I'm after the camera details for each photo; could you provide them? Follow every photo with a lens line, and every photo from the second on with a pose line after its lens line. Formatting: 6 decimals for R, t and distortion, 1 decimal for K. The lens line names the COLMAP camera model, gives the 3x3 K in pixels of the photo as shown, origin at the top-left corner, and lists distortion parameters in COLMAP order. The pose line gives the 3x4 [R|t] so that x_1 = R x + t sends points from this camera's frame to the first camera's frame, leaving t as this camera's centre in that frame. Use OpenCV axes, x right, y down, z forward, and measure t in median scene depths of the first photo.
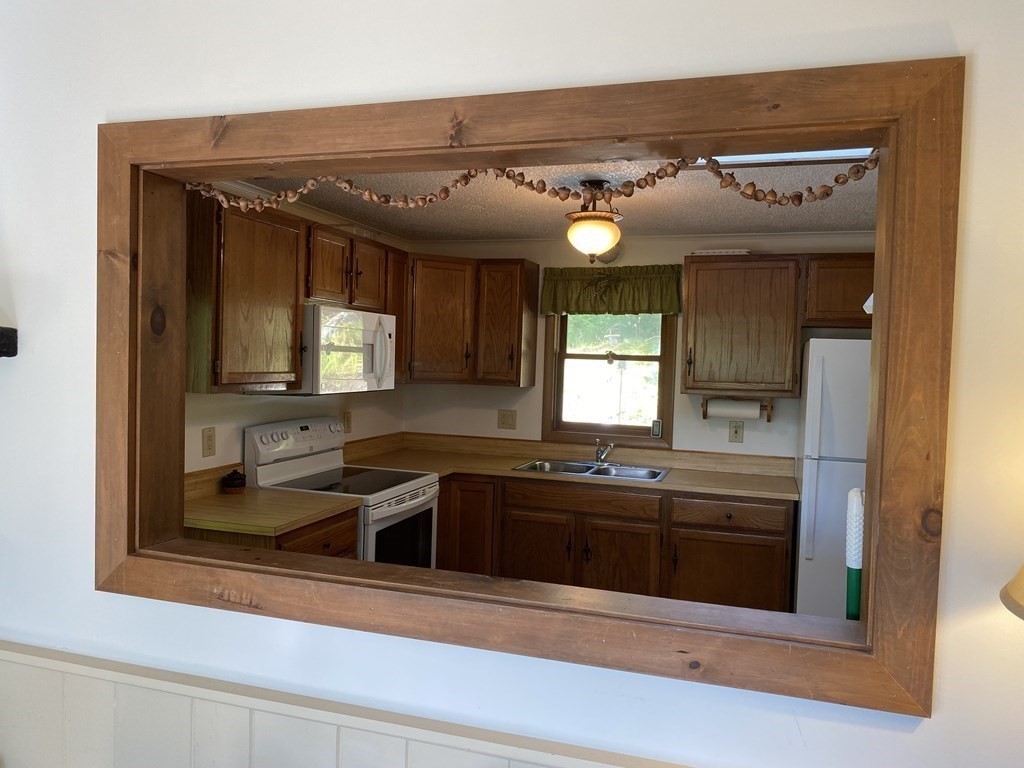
lens RADIAL K [[777.6, 0, 512.0], [0, 777.6, 384.0], [0, 0, 1]] dist [0.068752, -0.000540]
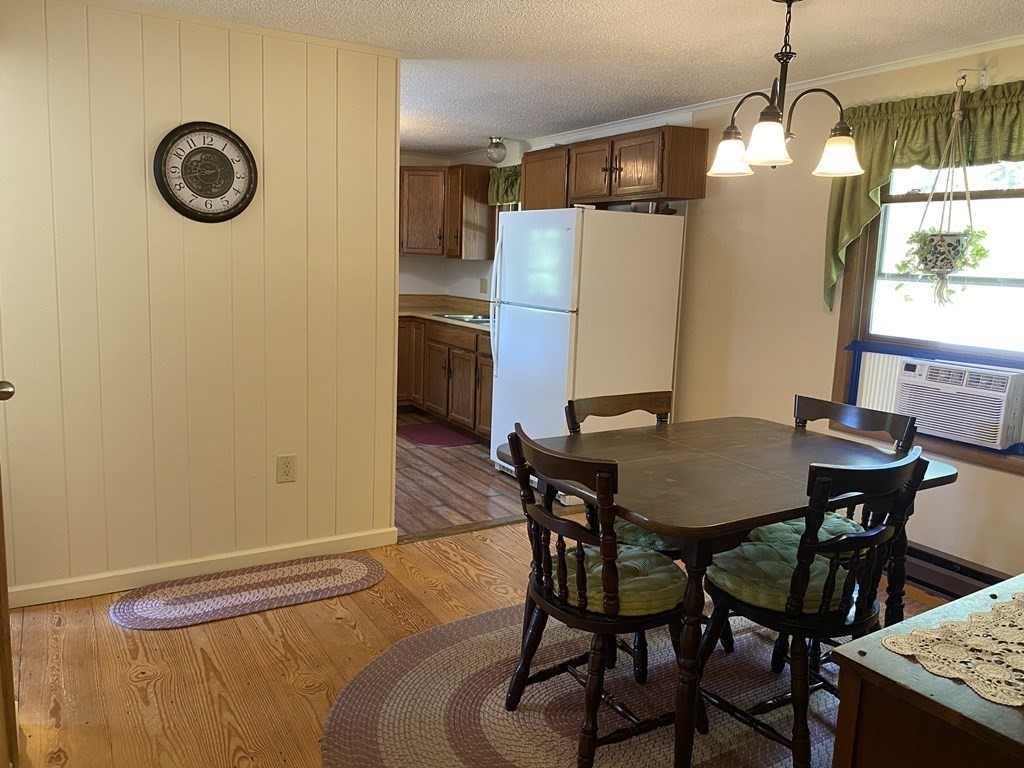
lens RADIAL K [[784.0, 0, 516.5], [0, 784.0, 384.2], [0, 0, 1]] dist [0.004018, -0.002708]
pose [[0.750022, 0.101975, -0.653504, 1.106627], [-0.036342, 0.992904, 0.113227, 0.070566], [0.660413, -0.061173, 0.748406, 0.002859]]
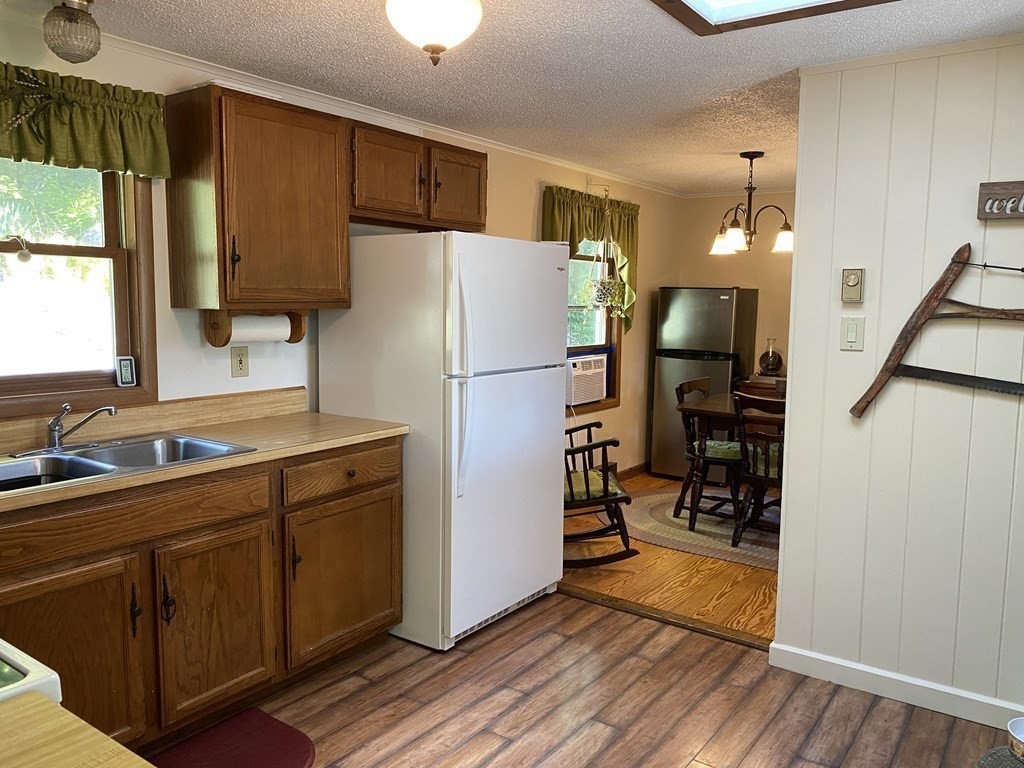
lens RADIAL K [[784.0, 0, 516.5], [0, 784.0, 384.2], [0, 0, 1]] dist [0.004018, -0.002708]
pose [[0.300654, -0.131914, 0.944566, -0.323656], [0.027983, 0.991182, 0.129517, -0.003204], [-0.953323, -0.012509, 0.301694, 0.589812]]
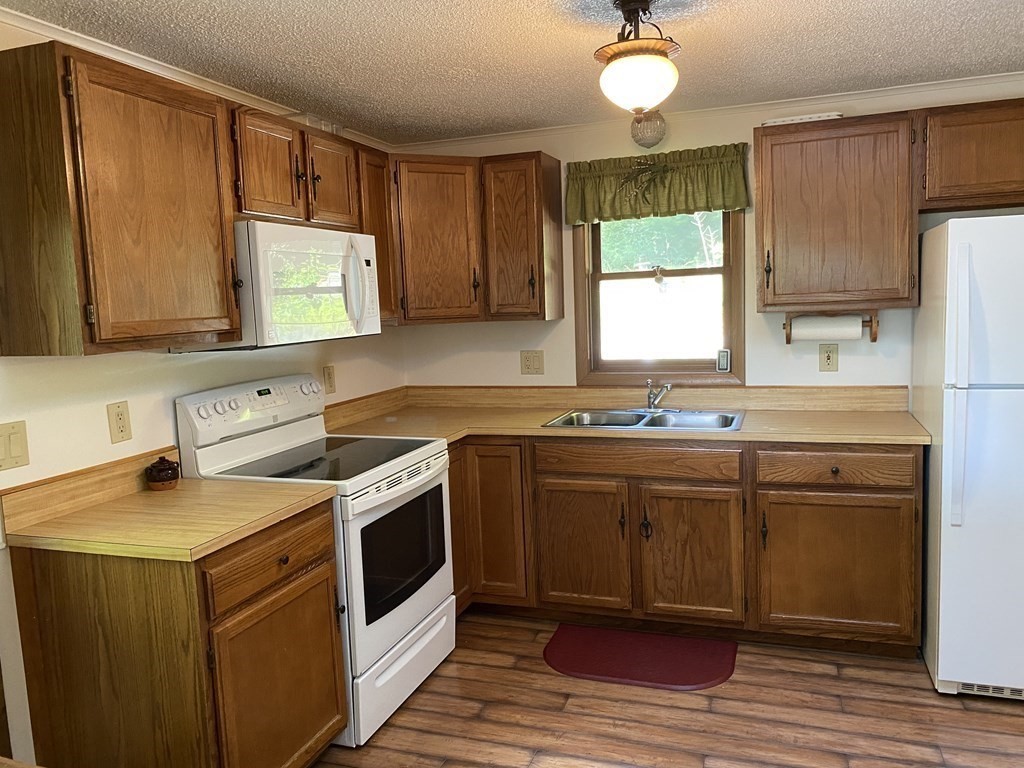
lens RADIAL K [[784.0, 0, 516.5], [0, 784.0, 384.2], [0, 0, 1]] dist [0.004018, -0.002708]
pose [[0.997175, -0.067281, -0.033410, 0.003504], [0.069582, 0.994880, 0.073291, 0.009301], [0.028308, -0.075409, 0.996751, 0.230953]]
